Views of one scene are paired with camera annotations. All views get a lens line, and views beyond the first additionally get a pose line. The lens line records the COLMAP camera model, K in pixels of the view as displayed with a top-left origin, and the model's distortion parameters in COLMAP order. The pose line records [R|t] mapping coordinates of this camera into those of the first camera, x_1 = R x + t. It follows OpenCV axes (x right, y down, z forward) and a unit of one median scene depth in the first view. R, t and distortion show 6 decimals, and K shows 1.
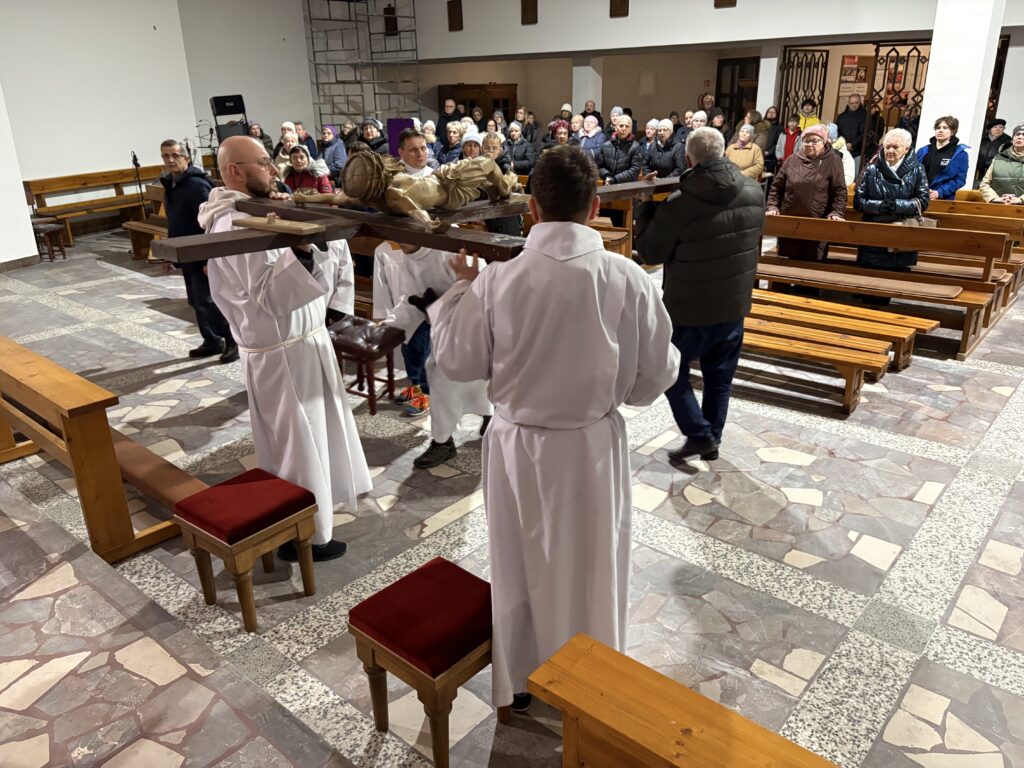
lens RADIAL K [[783.1, 0, 512.8], [0, 783.1, 378.1], [0, 0, 1]] dist [0.011607, 0.001201]
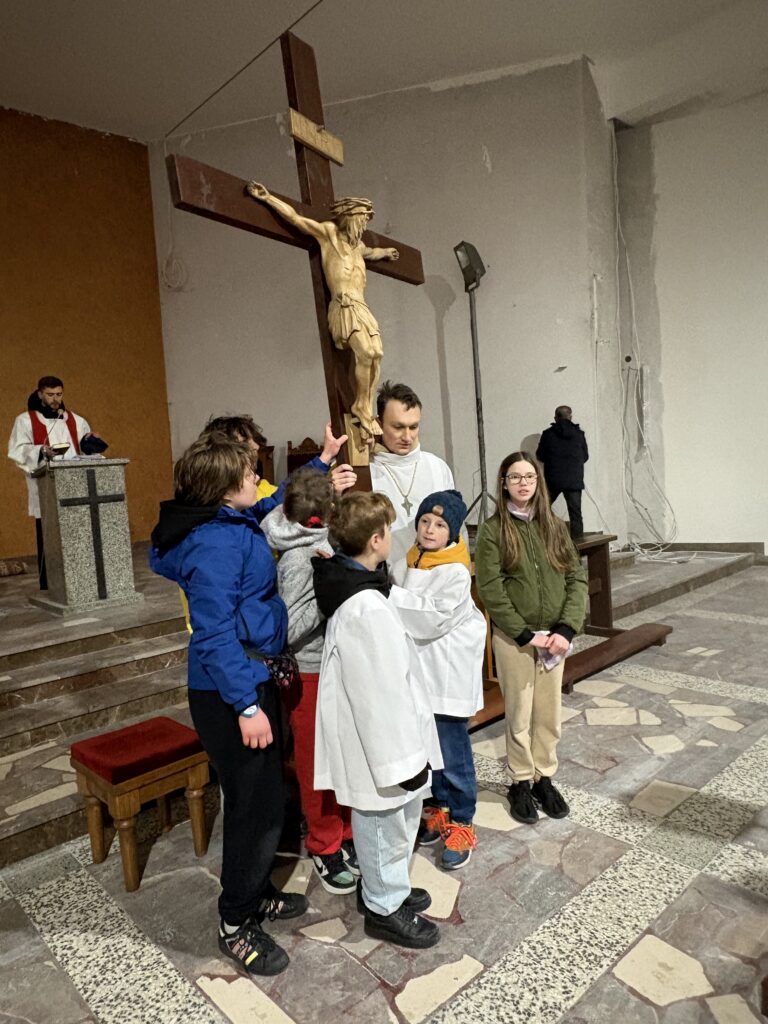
lens RADIAL K [[696.7, 0, 384.2], [0, 696.7, 510.8], [0, 0, 1]] dist [0.010119, 0.001937]
pose [[-0.127156, 0.103498, -0.986468, 0.379664], [-0.279227, 0.950584, 0.135725, -0.271561], [0.951769, 0.292707, -0.091973, 1.082555]]
